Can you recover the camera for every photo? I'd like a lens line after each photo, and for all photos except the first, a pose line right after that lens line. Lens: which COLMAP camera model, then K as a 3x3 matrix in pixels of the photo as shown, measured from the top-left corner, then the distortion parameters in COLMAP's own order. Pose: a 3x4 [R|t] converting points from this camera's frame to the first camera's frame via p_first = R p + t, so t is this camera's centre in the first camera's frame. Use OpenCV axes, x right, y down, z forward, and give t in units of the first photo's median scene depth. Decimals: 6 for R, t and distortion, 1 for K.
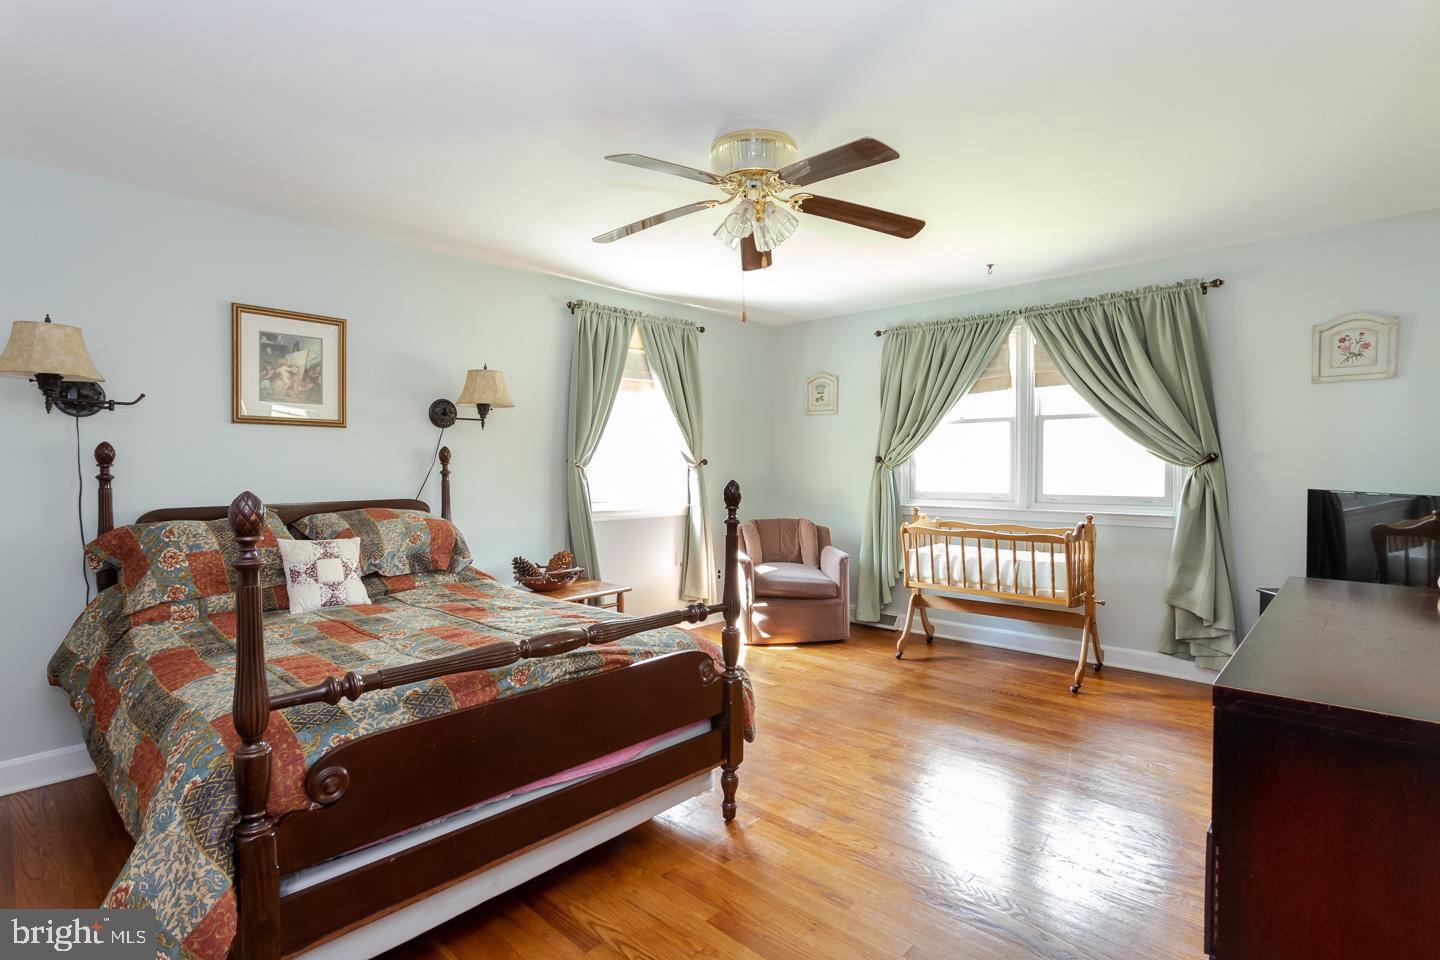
lens RADIAL K [[712.6, 0, 718.1], [0, 712.6, 474.0], [0, 0, 1]] dist [-0.001576, 0.000036]
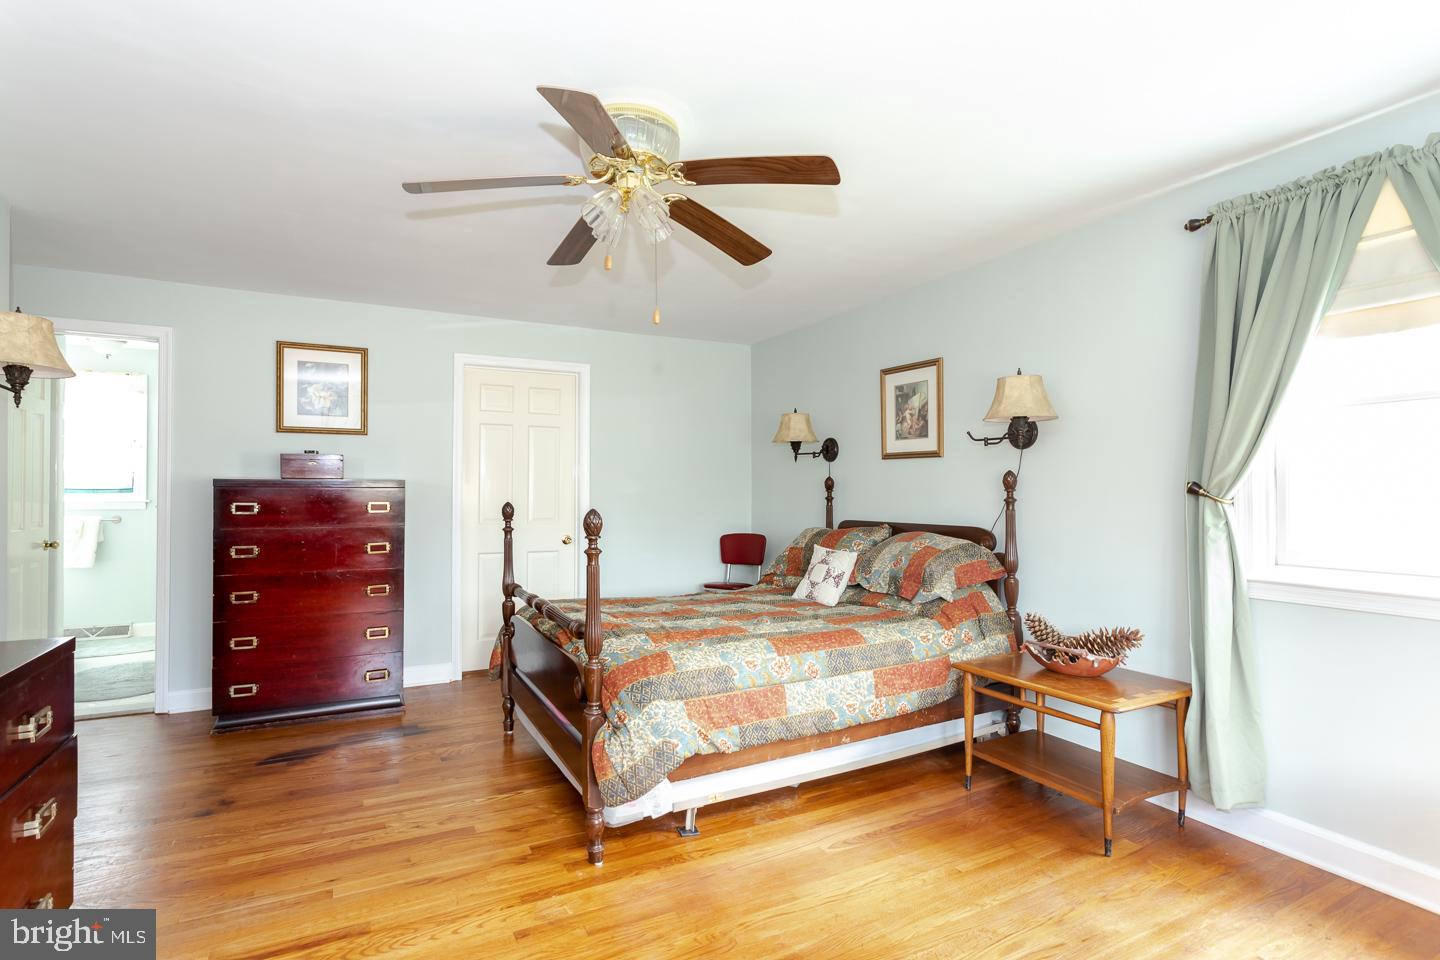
lens RADIAL K [[712.6, 0, 716.3], [0, 712.6, 483.4], [0, 0, 1]] dist [-0.001576, 0.000036]
pose [[-0.334452, -0.006207, -0.942392, 0.226839], [-0.012552, 0.999919, -0.002131, -0.006785], [0.942329, 0.011116, -0.334503, 0.385155]]
